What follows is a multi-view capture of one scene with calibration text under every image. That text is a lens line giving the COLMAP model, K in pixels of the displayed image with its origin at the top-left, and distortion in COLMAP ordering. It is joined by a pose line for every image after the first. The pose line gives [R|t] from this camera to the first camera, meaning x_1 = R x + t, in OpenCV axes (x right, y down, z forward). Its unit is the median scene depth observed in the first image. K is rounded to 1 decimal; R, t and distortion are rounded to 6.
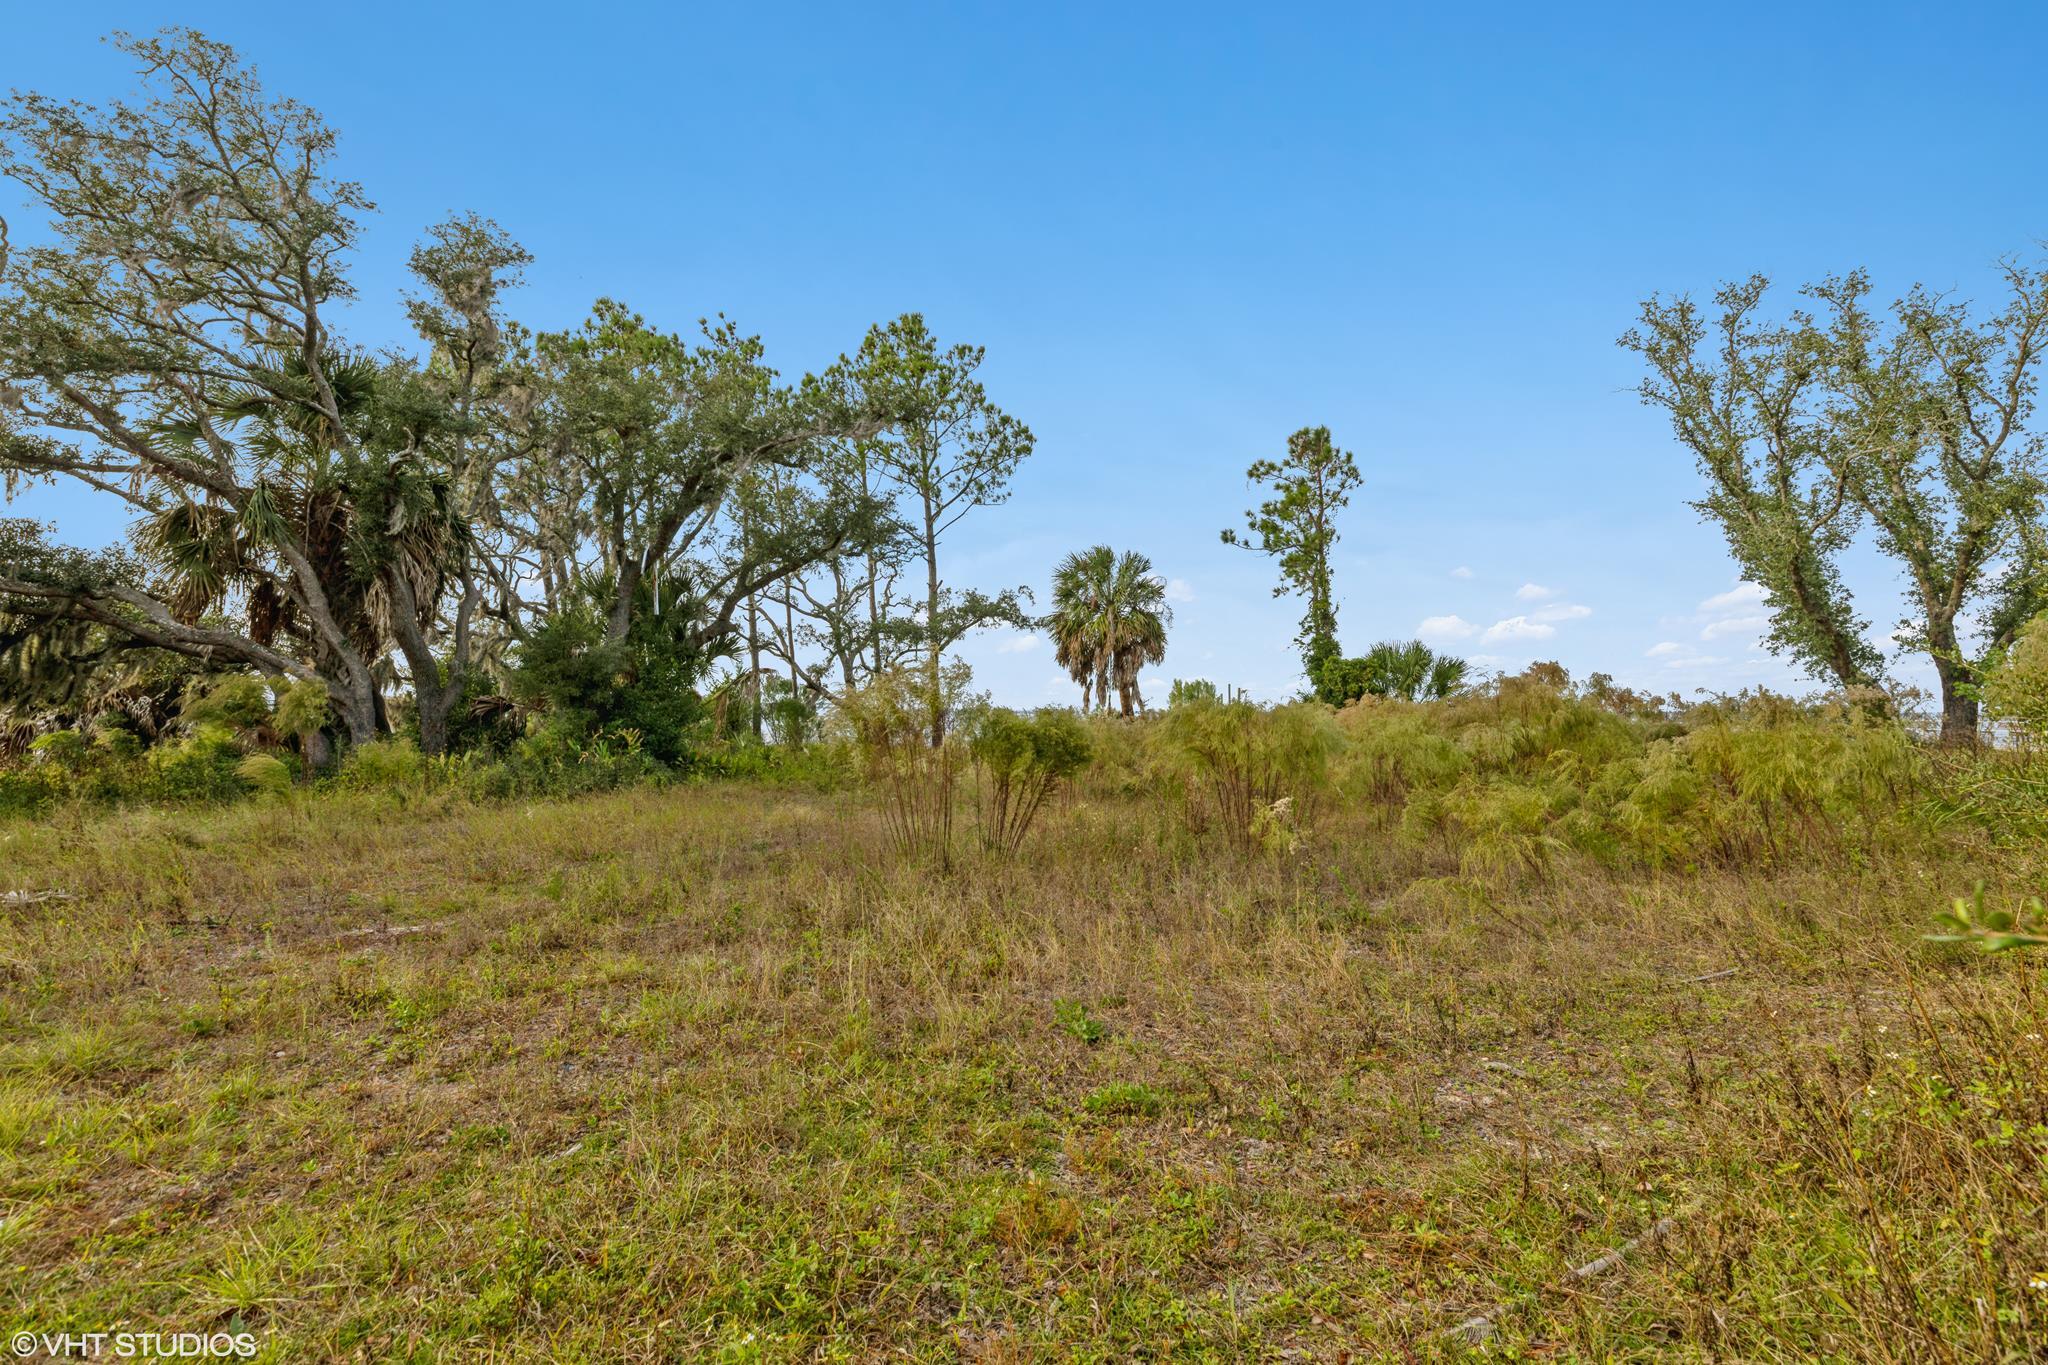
lens RADIAL K [[914.3, 0, 1029.5], [0, 914.3, 696.8], [0, 0, 1]] dist [0.007371, -0.001456]
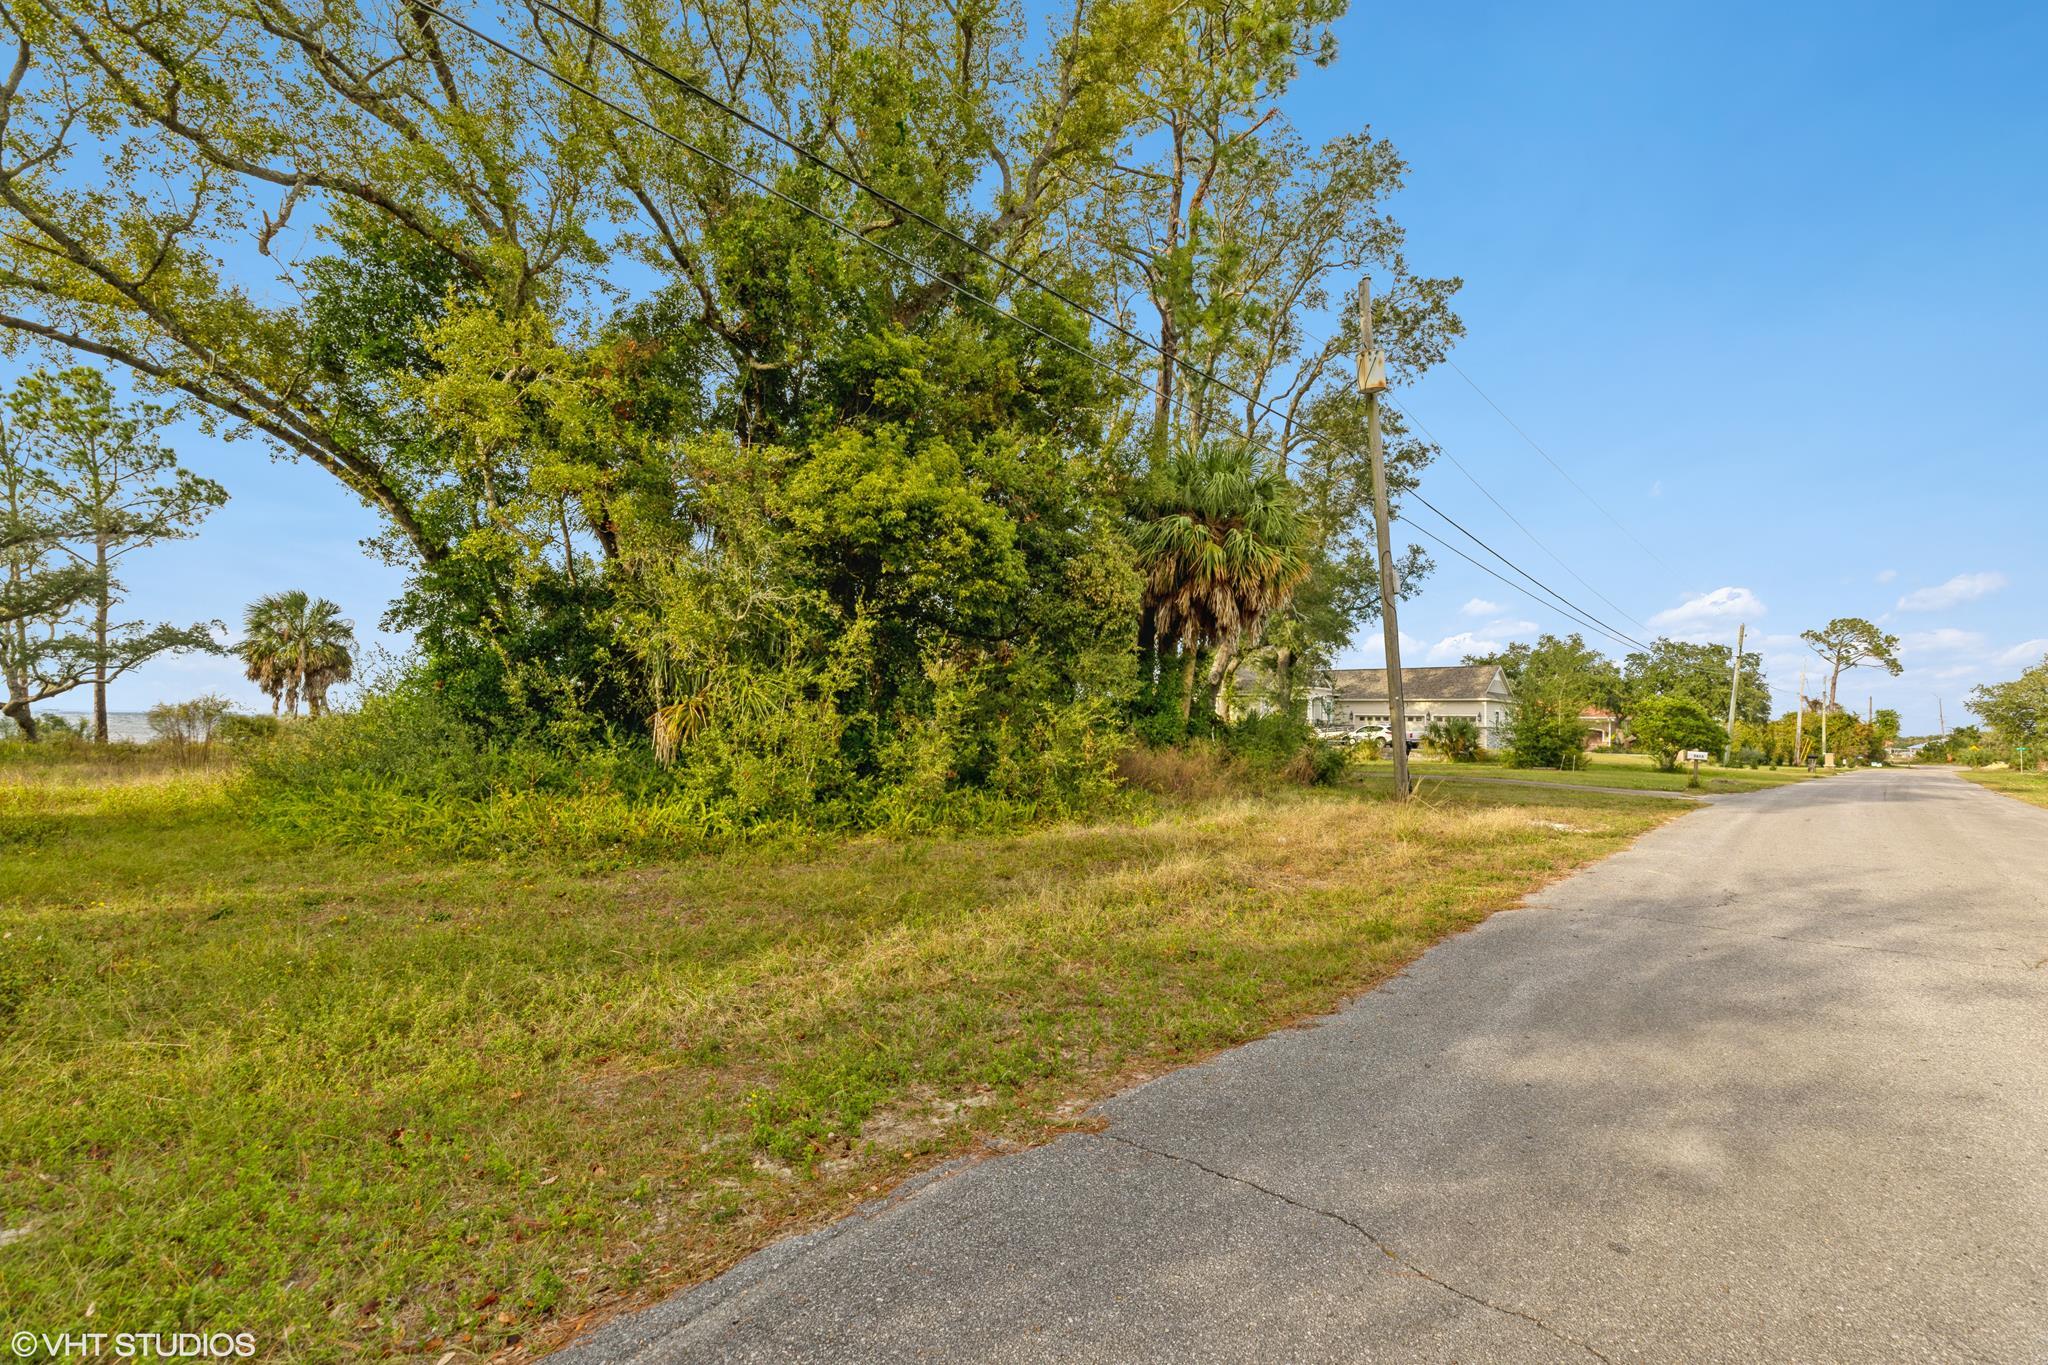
lens RADIAL K [[914.3, 0, 1029.5], [0, 914.3, 696.8], [0, 0, 1]] dist [0.007371, -0.001456]
pose [[0.728027, 0.026691, 0.685029, -0.053639], [-0.029485, 0.999536, -0.007610, -0.034759], [-0.684914, -0.014658, 0.728476, -0.694791]]
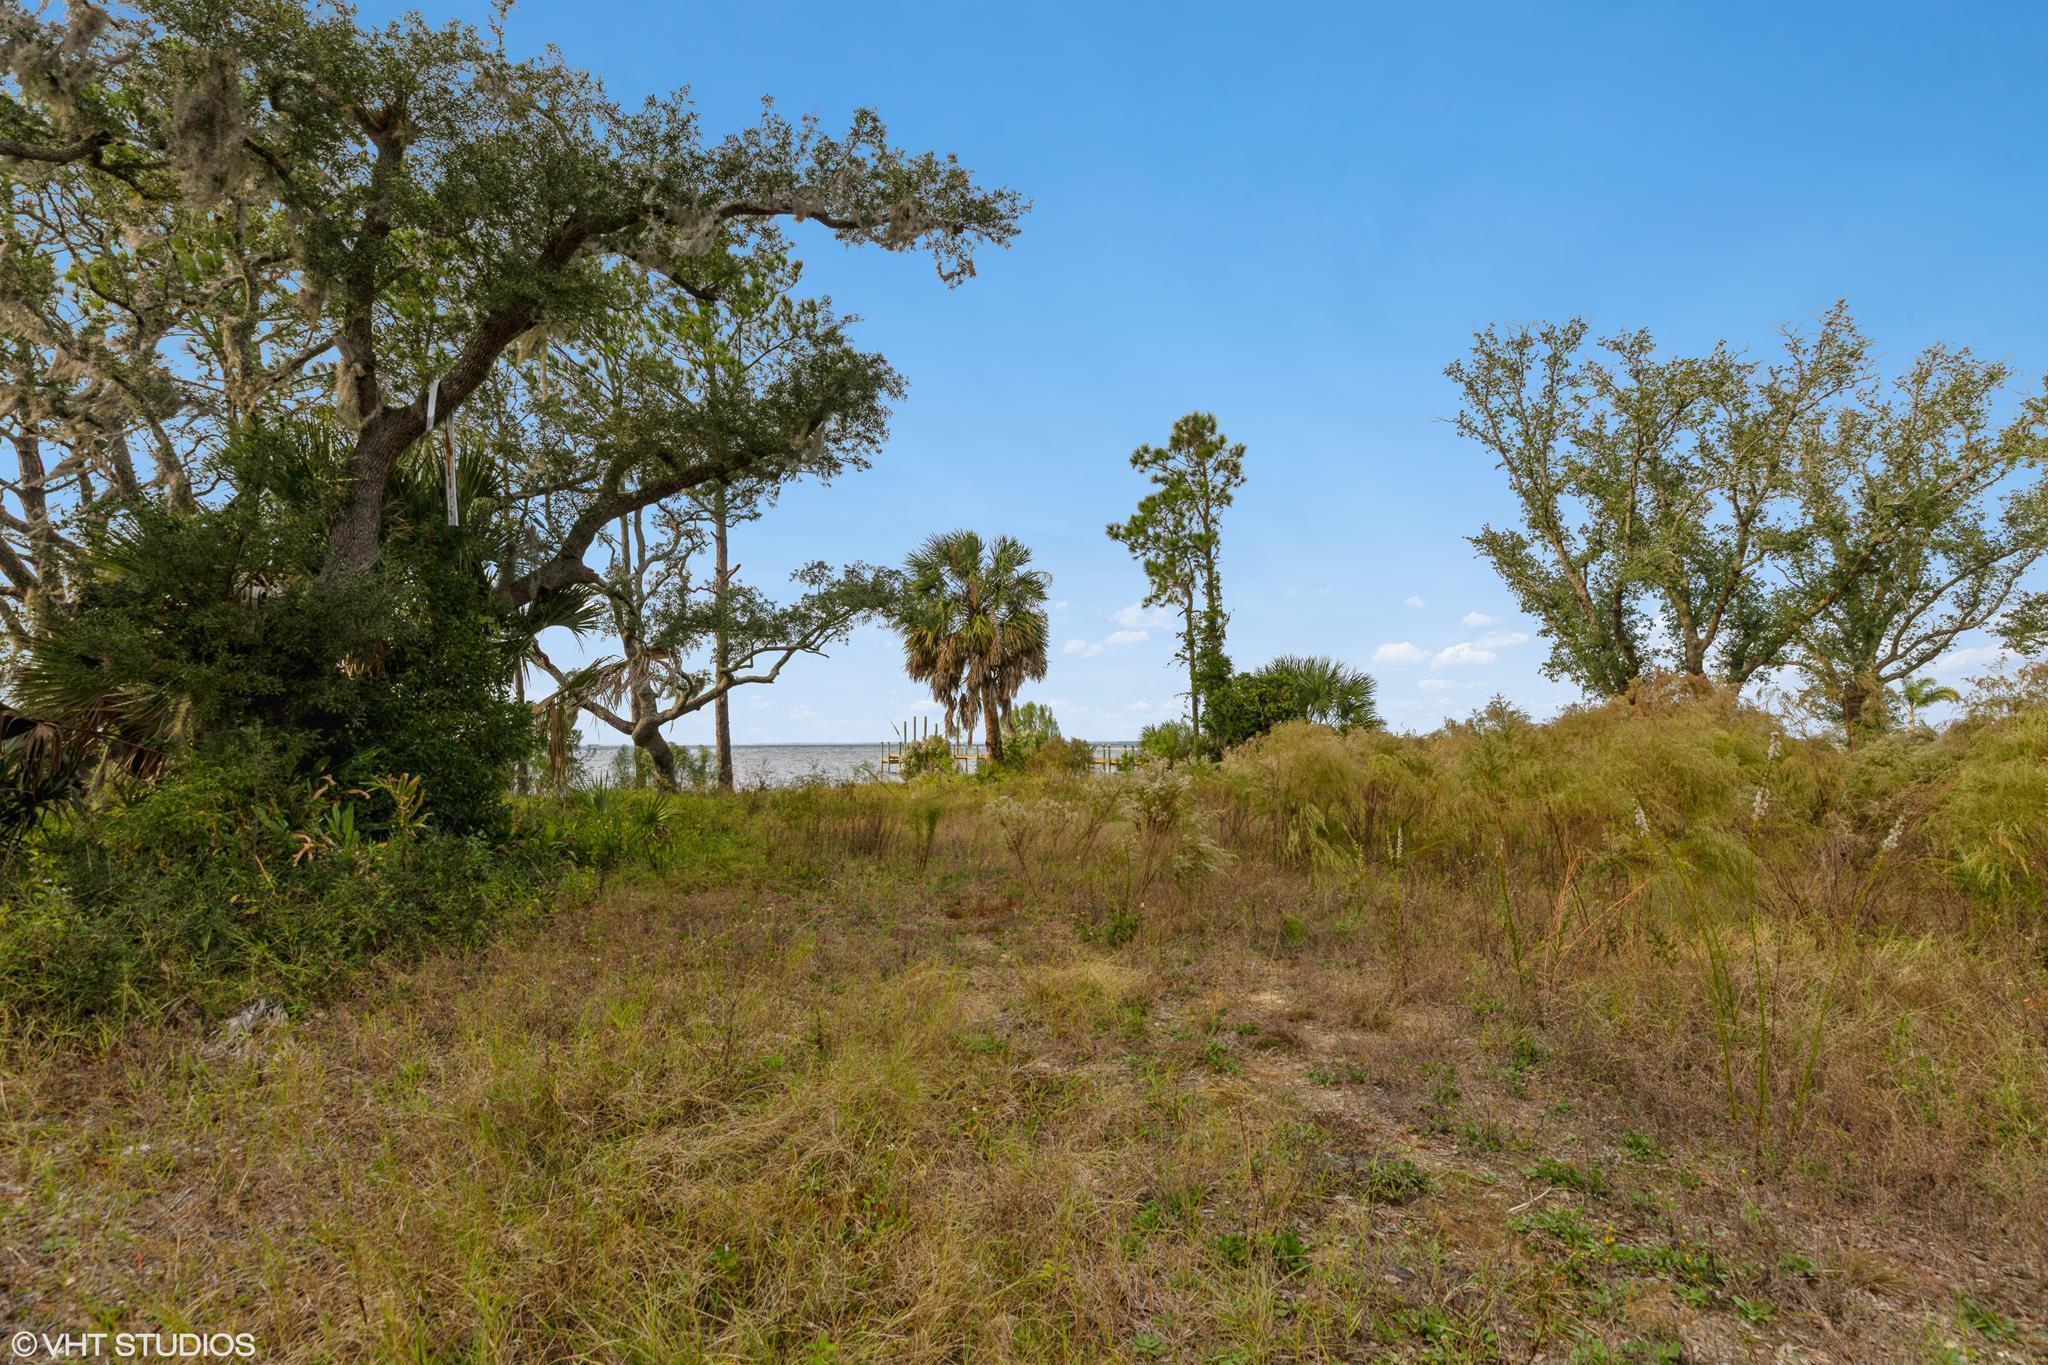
lens RADIAL K [[914.3, 0, 1029.5], [0, 914.3, 696.8], [0, 0, 1]] dist [0.007371, -0.001456]
pose [[0.929402, 0.009855, 0.368938, -0.164566], [0.002445, 0.999457, -0.032857, 0.006344], [-0.369062, 0.031440, 0.928873, 0.249820]]
